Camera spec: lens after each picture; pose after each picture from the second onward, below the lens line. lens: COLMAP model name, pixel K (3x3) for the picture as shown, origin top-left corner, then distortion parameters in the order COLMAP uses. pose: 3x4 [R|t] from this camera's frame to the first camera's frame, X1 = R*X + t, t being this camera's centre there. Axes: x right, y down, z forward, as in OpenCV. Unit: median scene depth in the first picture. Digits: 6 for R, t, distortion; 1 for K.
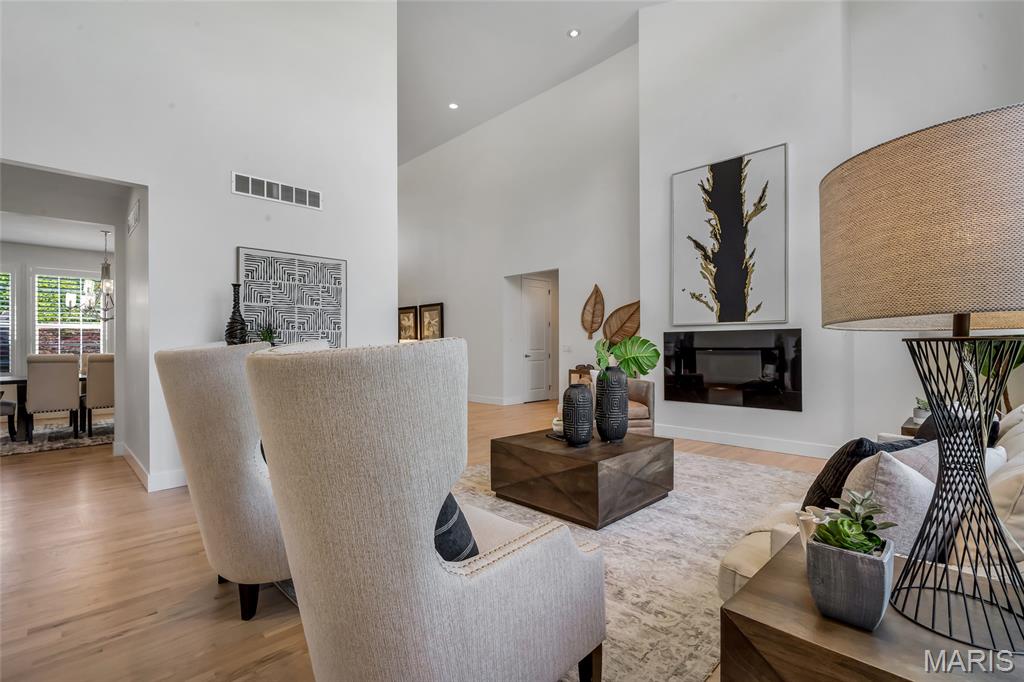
lens RADIAL K [[456.4, 0, 496.9], [0, 456.4, 344.2], [0, 0, 1]] dist [0.000241, 0.000071]
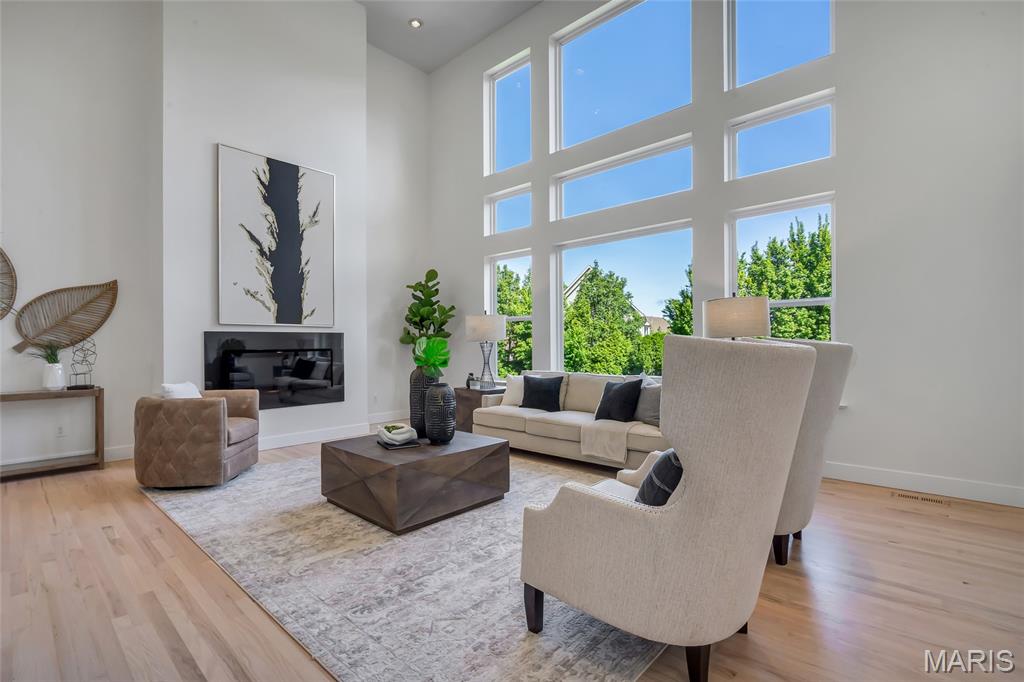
lens RADIAL K [[473.9, 0, 508.0], [0, 473.9, 344.2], [0, 0, 1]] dist [0.000121, 0.000102]
pose [[-0.054840, 0.007327, 0.998468, -0.572718], [0.006548, 0.999954, -0.006978, 0.006612], [-0.998474, 0.006155, -0.054886, 0.586906]]
